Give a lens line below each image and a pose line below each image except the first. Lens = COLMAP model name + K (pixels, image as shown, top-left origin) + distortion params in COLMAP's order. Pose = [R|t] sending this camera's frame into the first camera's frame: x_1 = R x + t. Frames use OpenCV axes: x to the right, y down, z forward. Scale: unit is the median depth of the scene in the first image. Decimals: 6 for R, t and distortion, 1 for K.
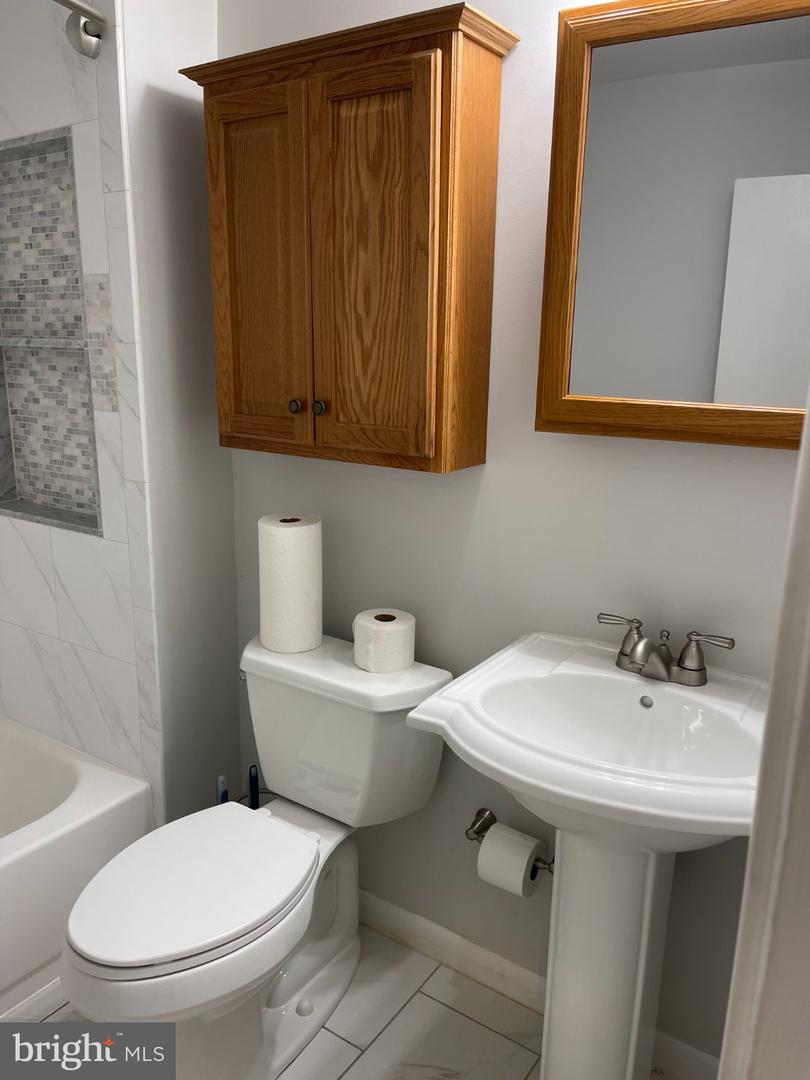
lens RADIAL K [[826.0, 0, 405.0], [0, 826.0, 540.0], [0, 0, 1]] dist [0.060916, -0.081335]
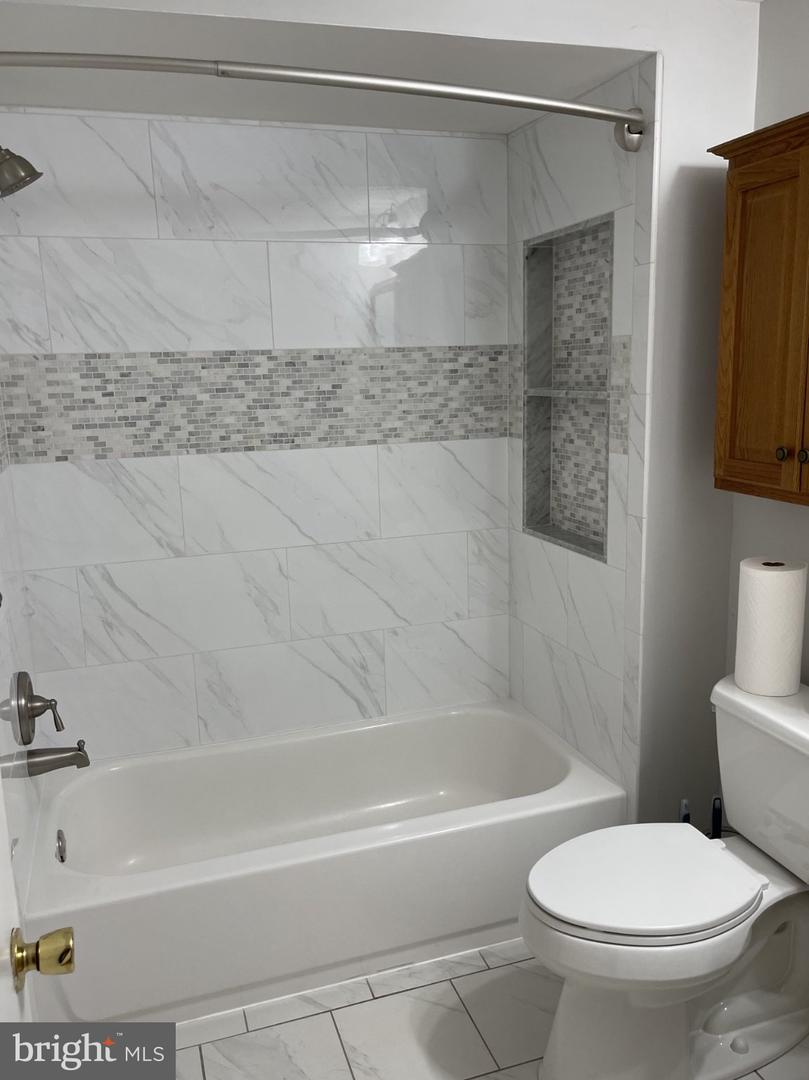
lens RADIAL K [[826.0, 0, 404.5], [0, 826.0, 540.0], [0, 0, 1]] dist [0.060916, -0.081335]
pose [[0.799725, 0.082691, -0.594645, 0.082958], [-0.104828, 0.994487, -0.002688, -0.002744], [0.591144, 0.064485, 0.803984, -0.070335]]
